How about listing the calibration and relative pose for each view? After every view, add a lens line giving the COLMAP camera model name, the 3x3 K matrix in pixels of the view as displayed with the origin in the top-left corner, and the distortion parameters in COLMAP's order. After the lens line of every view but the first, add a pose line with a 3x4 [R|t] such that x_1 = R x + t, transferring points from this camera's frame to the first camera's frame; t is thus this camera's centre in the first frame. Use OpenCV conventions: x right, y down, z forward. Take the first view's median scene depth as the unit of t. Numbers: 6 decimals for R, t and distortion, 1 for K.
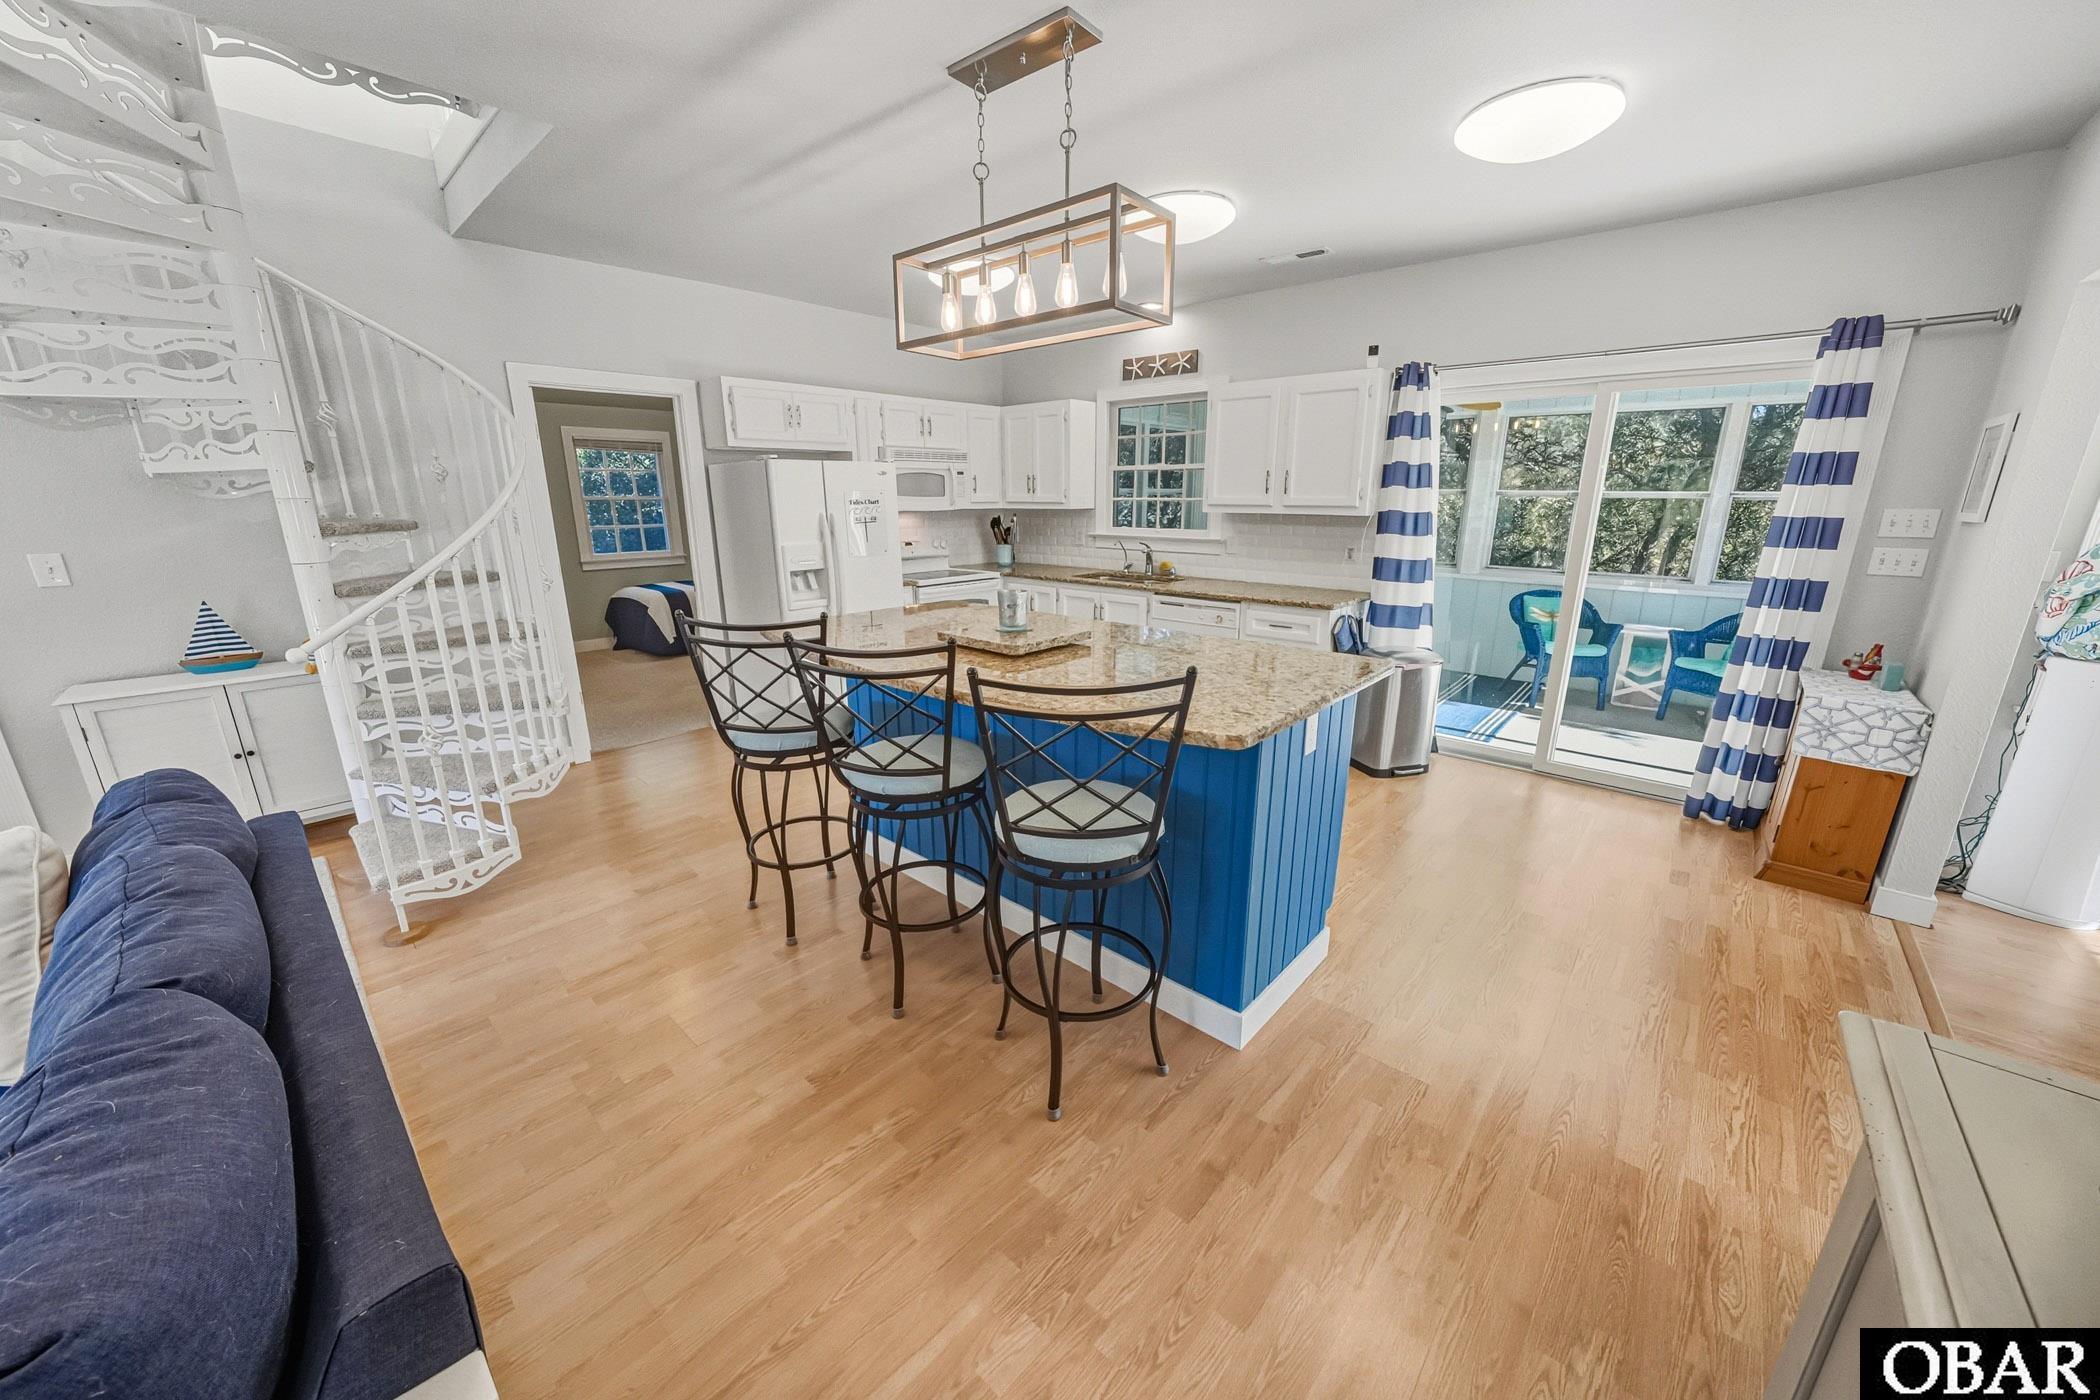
lens RADIAL K [[744.4, 0, 1050.0], [0, 744.4, 700.0], [0, 0, 1]] dist [0.000485, 0.000093]
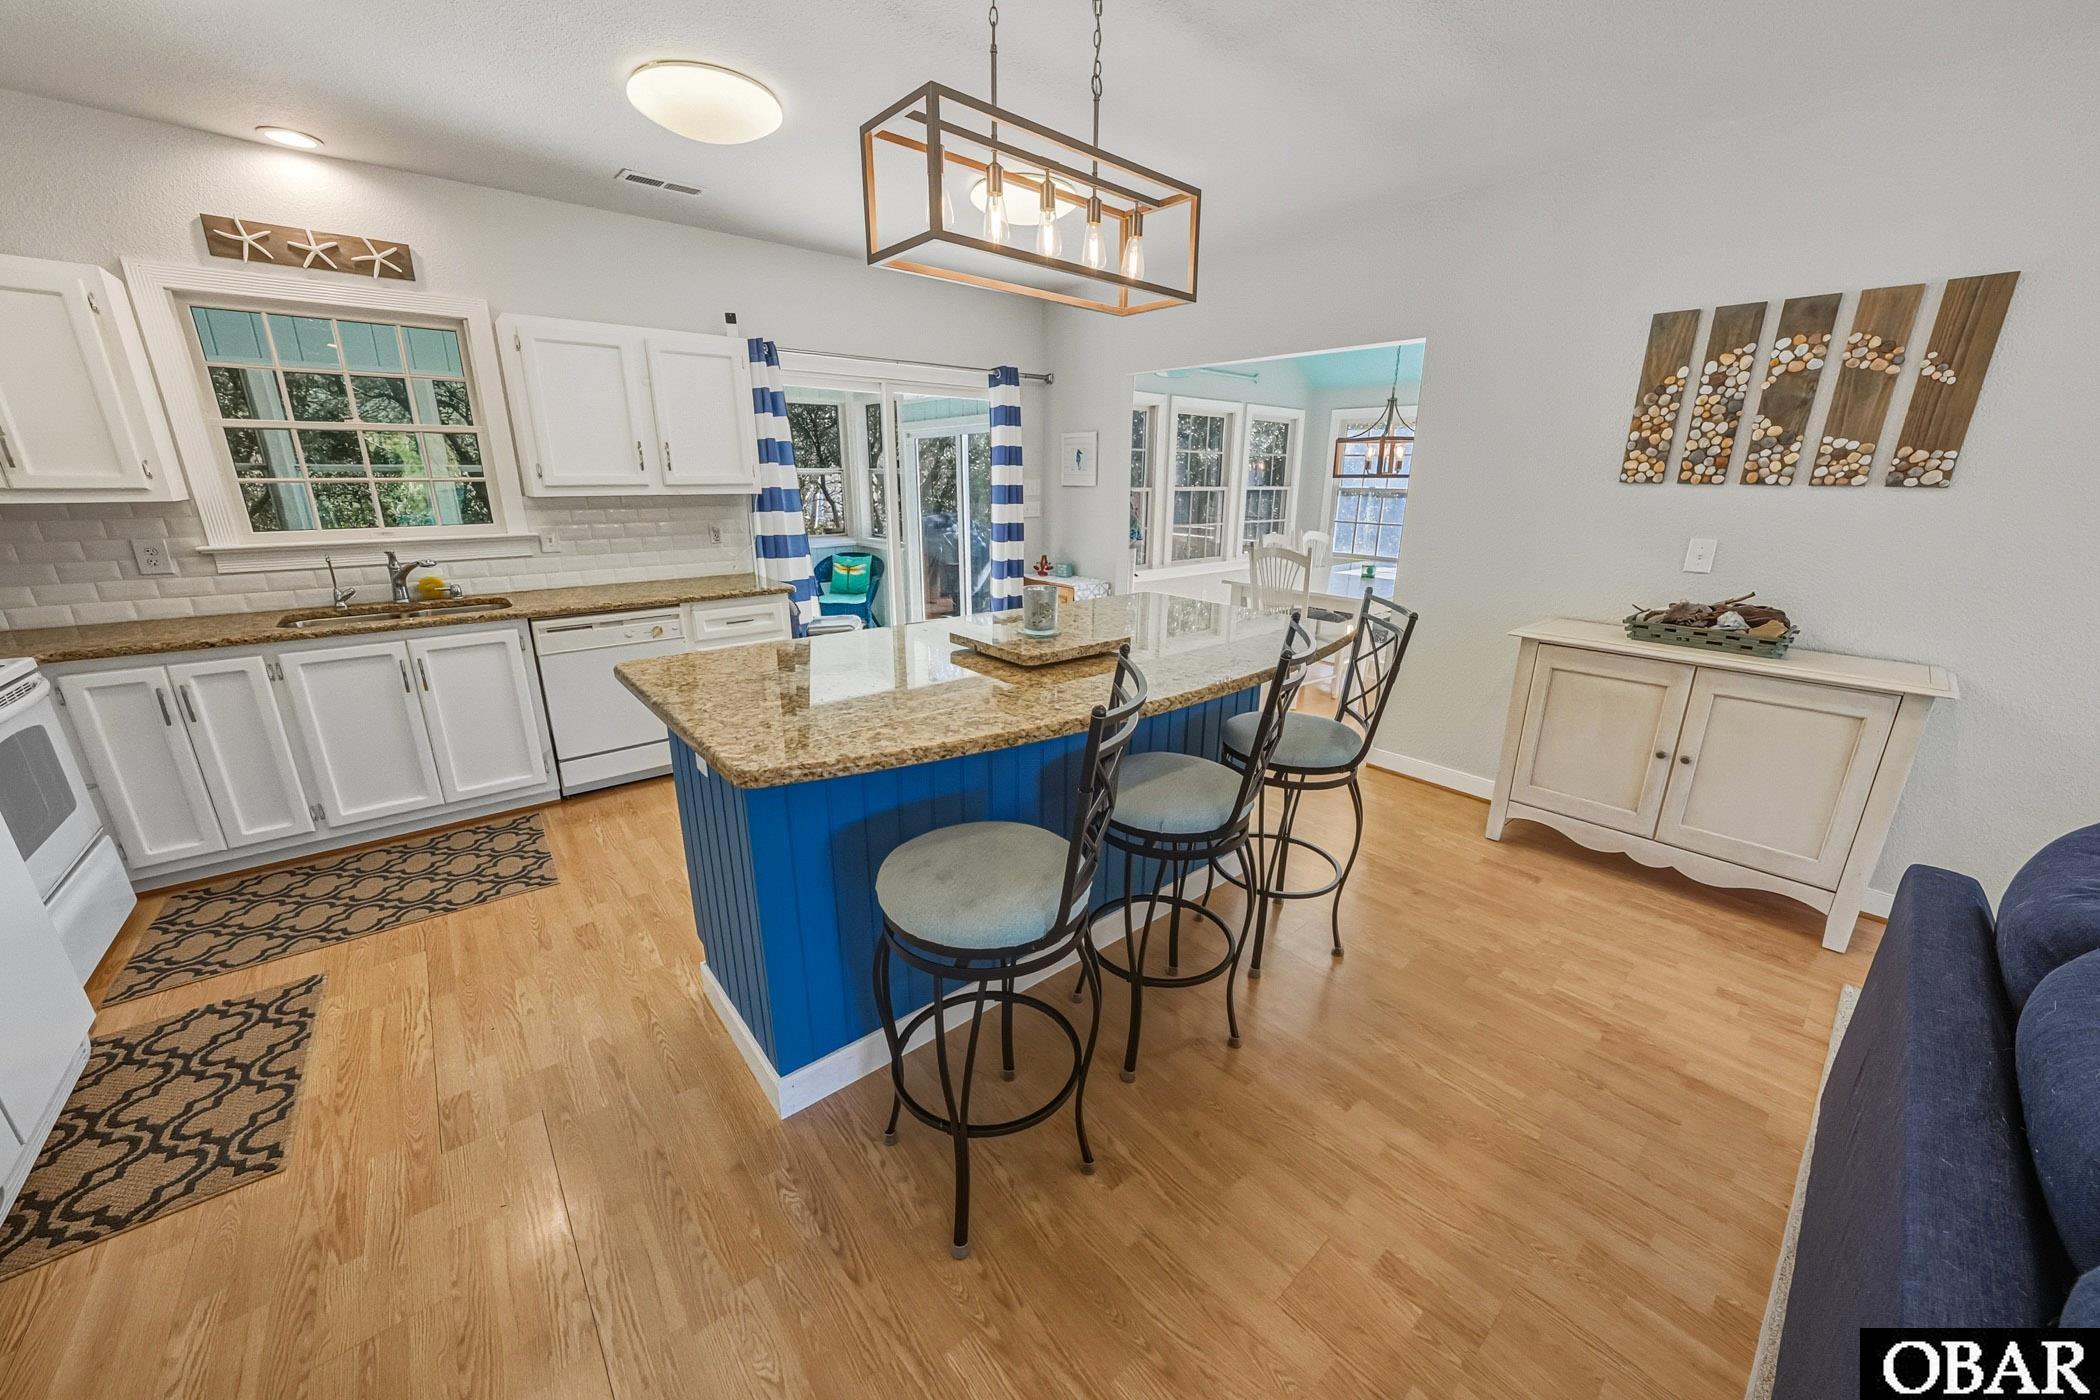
lens RADIAL K [[754.4, 0, 1050.9], [0, 754.4, 682.6], [0, 0, 1]] dist [-0.000366, 0.000001]
pose [[0.144789, -0.269412, 0.952078, -0.509736], [0.262598, 0.938175, 0.225543, -0.137875], [-0.953980, 0.217358, 0.206585, 0.488198]]
